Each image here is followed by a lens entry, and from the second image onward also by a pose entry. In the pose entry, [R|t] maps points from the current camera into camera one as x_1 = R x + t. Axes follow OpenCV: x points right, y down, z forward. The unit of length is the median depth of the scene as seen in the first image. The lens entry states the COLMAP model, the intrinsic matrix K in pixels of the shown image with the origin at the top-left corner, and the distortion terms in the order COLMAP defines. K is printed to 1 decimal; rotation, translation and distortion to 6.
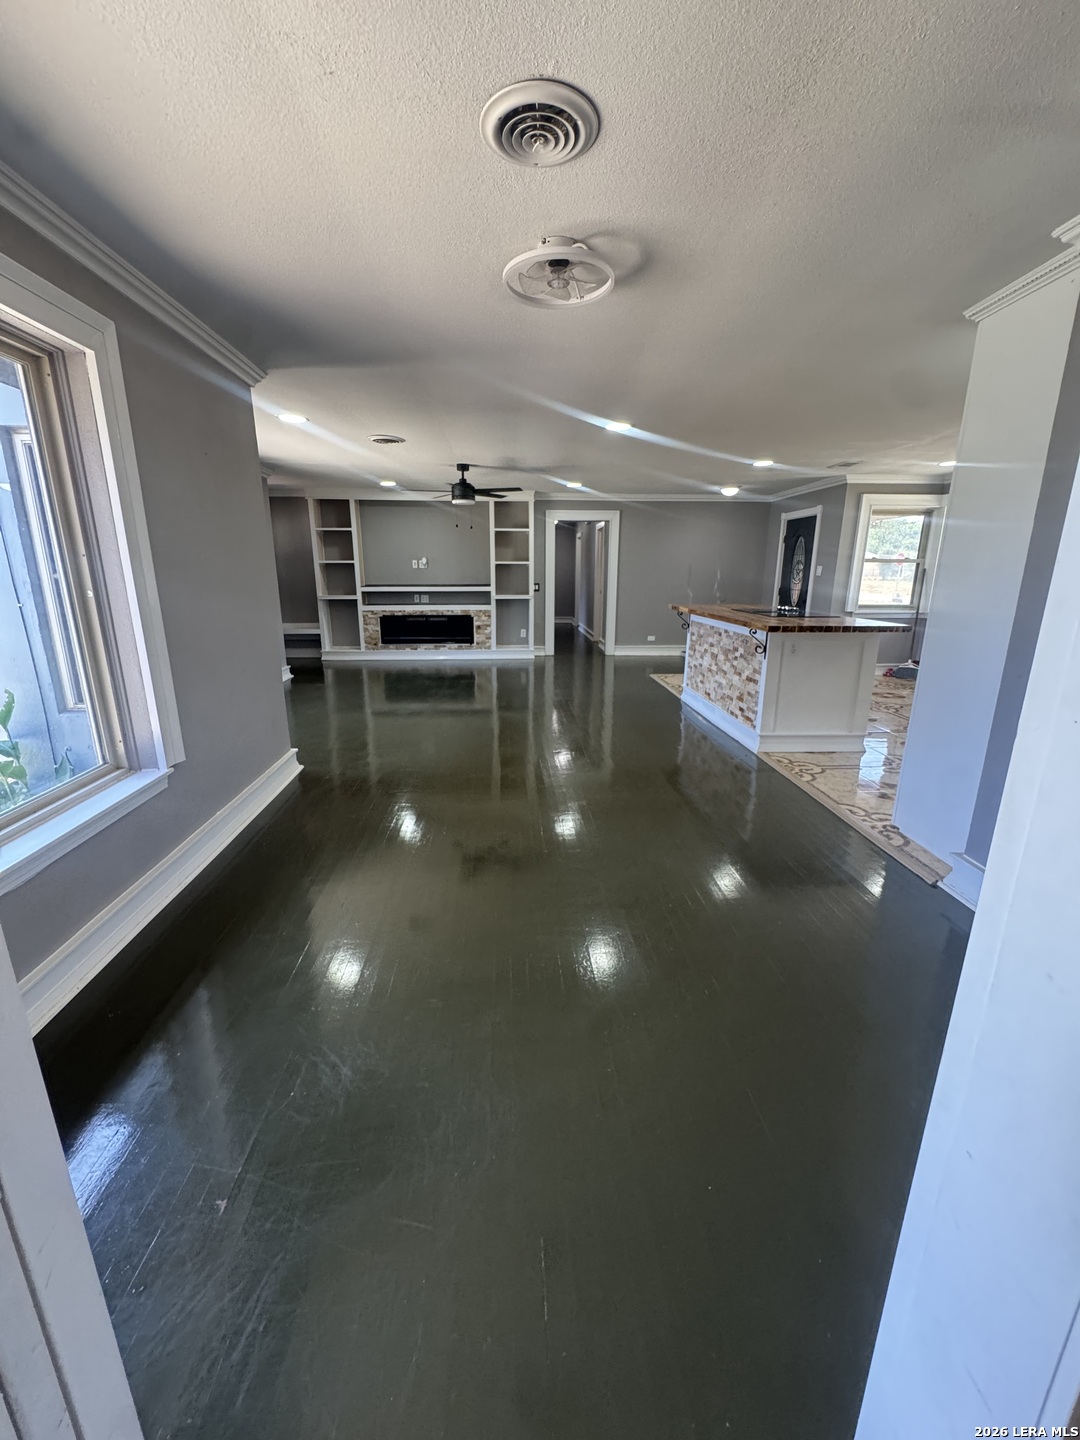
lens RADIAL K [[571.3, 0, 538.9], [0, 571.3, 717.6], [0, 0, 1]] dist [0.000472, 0.000076]
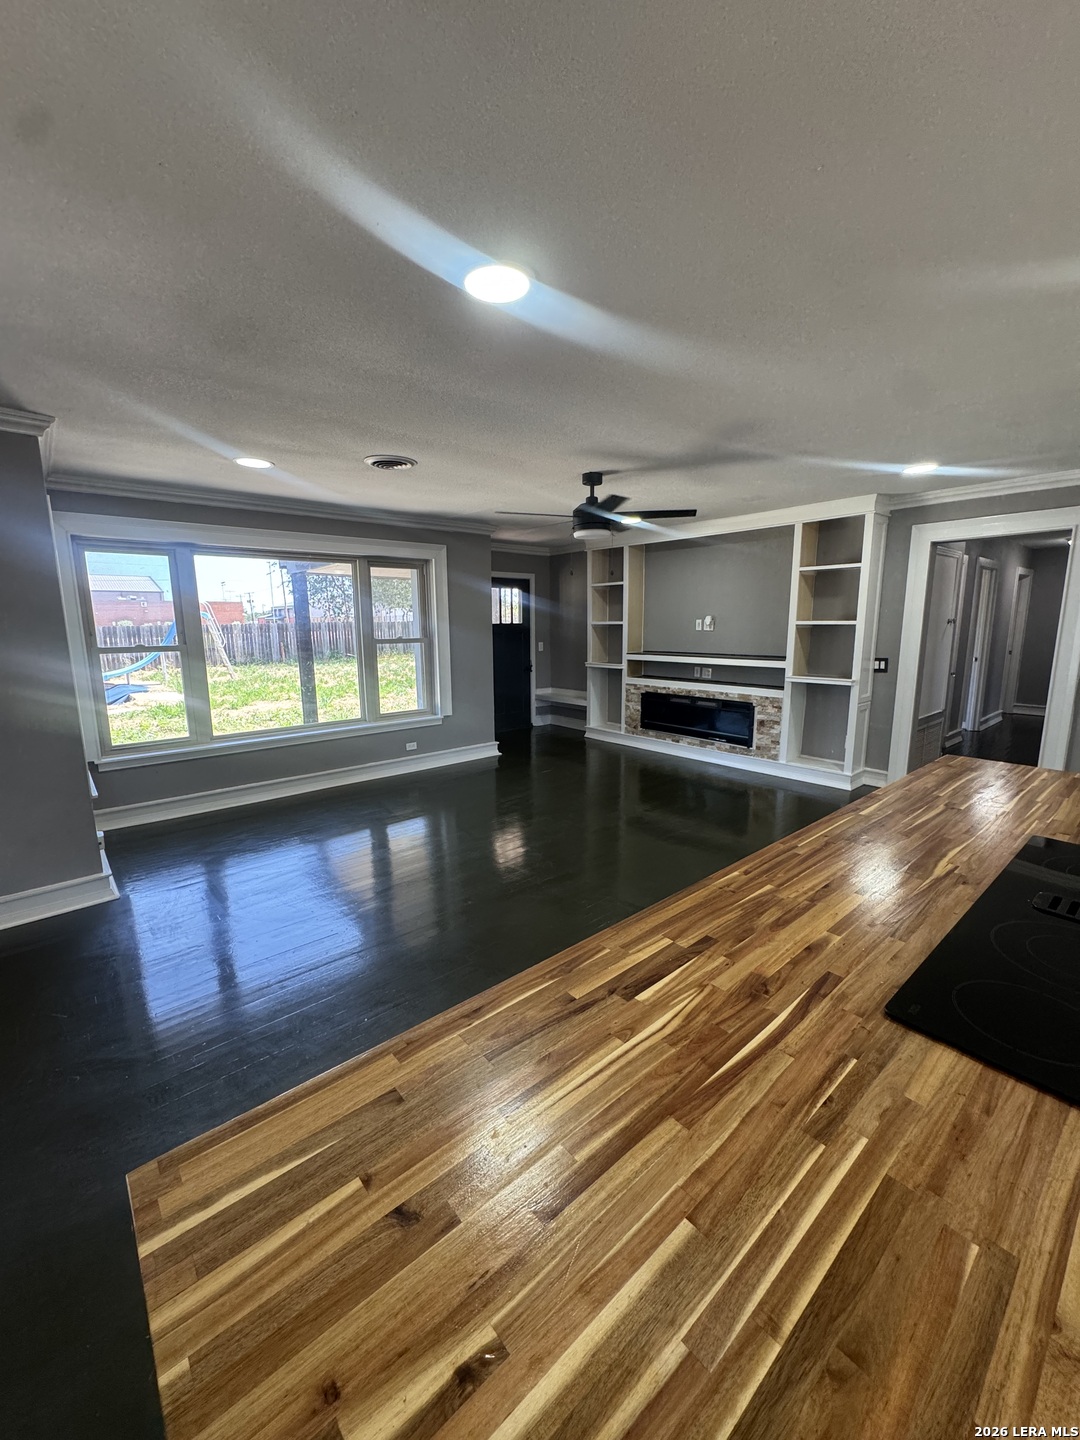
lens RADIAL K [[571.3, 0, 543.0], [0, 571.3, 721.5], [0, 0, 1]] dist [0.000472, 0.000076]
pose [[0.603239, 0.131413, -0.786660, 0.247209], [-0.192893, 0.981090, 0.015975, -0.124514], [0.773883, 0.142105, 0.617180, 0.426646]]
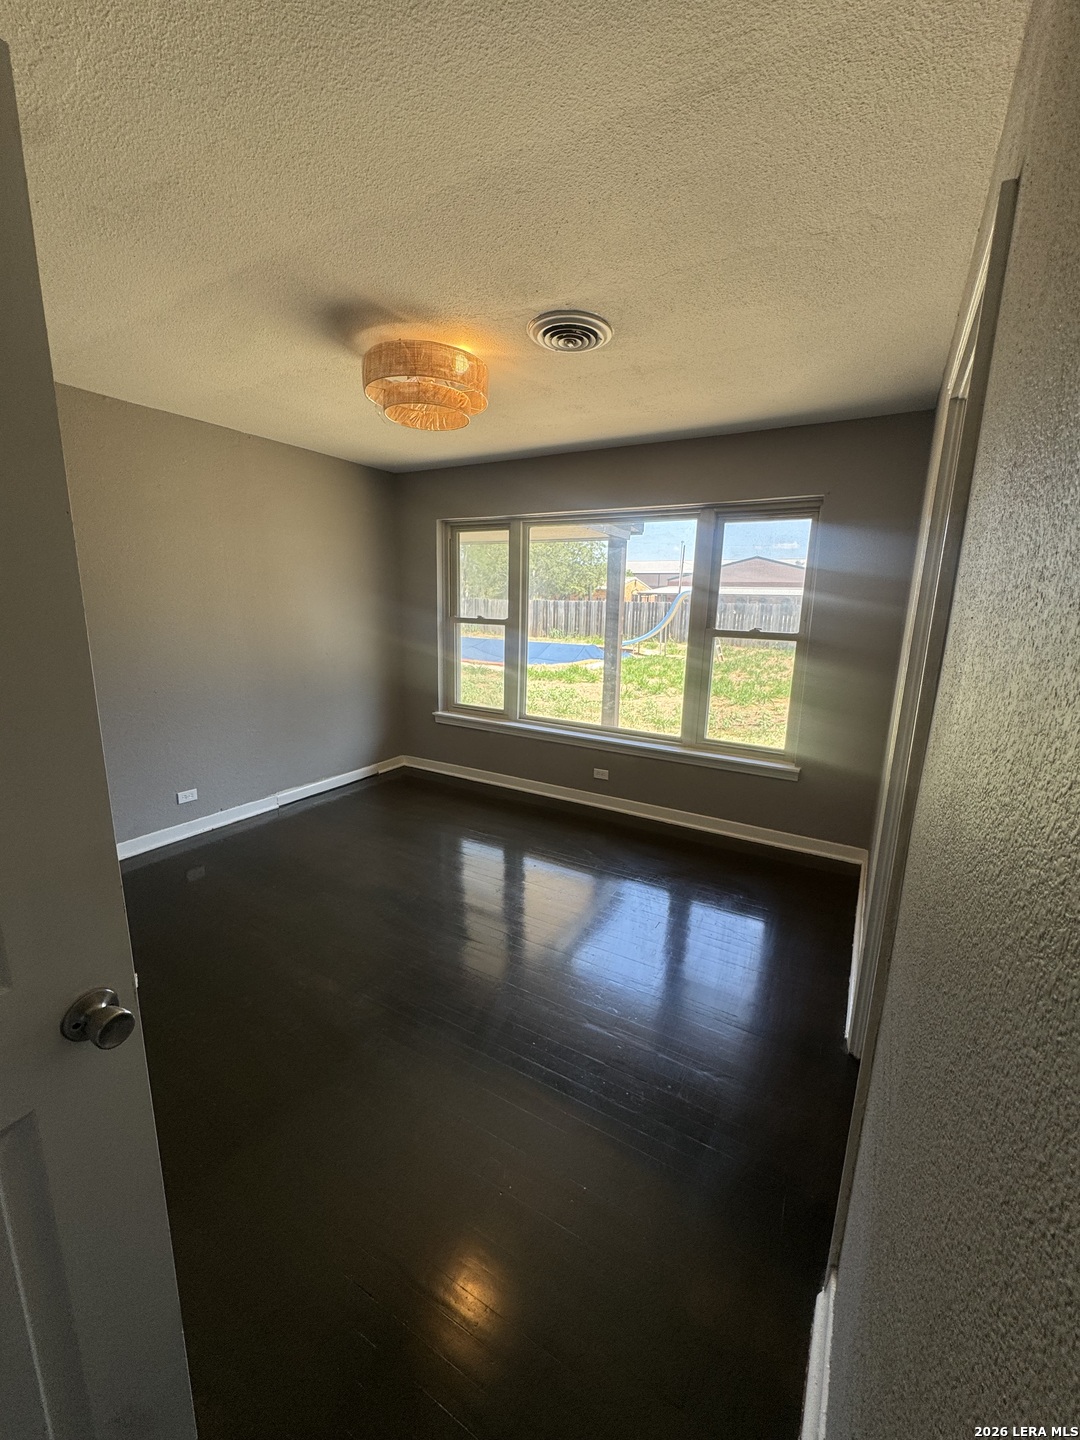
lens RADIAL K [[571.3, 0, 537.4], [0, 571.3, 718.4], [0, 0, 1]] dist [0.000472, 0.000076]
pose [[-0.562093, 0.144489, -0.814355, 0.073833], [-0.243206, 0.912215, 0.329720, -0.200572], [0.790507, 0.383390, -0.477609, 0.730875]]
